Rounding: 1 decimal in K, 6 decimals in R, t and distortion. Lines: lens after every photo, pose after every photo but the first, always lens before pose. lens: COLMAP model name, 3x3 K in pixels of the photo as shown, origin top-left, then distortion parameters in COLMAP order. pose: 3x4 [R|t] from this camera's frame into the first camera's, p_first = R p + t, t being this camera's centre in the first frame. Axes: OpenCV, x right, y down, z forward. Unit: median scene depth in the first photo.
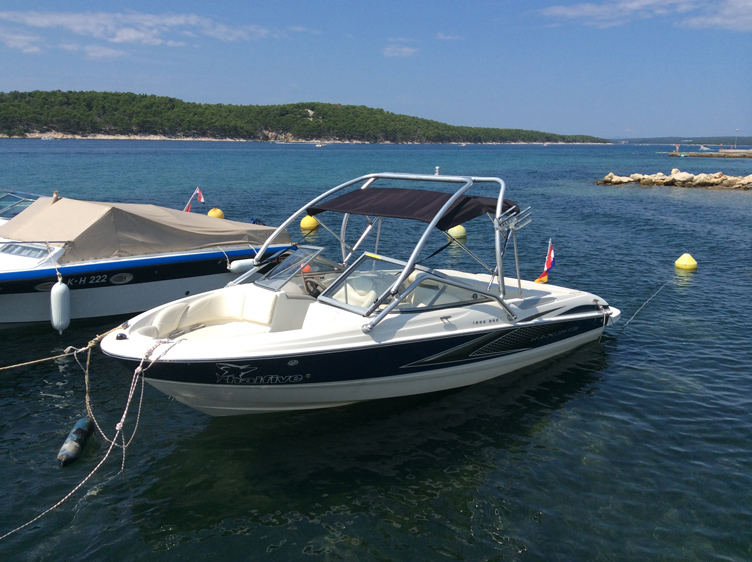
lens RADIAL K [[714.9, 0, 375.1], [0, 714.9, 281.1], [0, 0, 1]] dist [-0.000681, 0.000000]
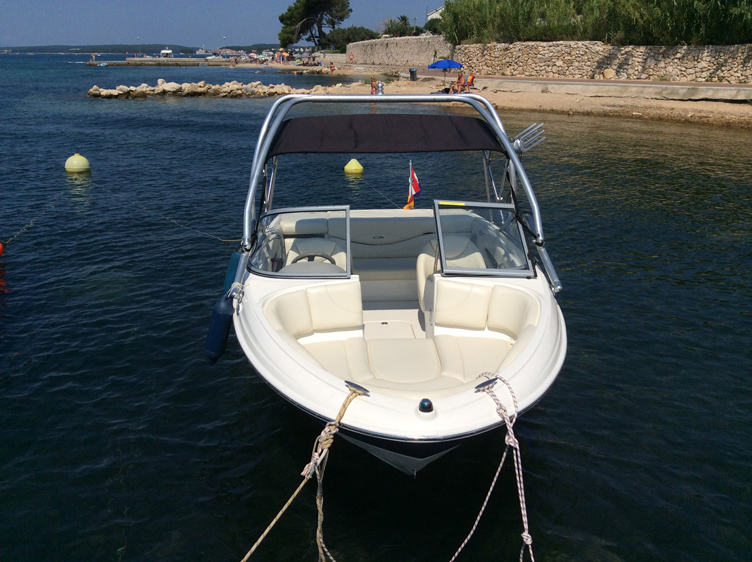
lens RADIAL K [[714.9, 0, 375.7], [0, 714.9, 280.5], [0, 0, 1]] dist [-0.000681, 0.000000]
pose [[0.705274, -0.220566, 0.673750, -0.098367], [0.138810, 0.974938, 0.173861, -0.016627], [-0.695212, -0.029096, 0.718215, 0.078723]]
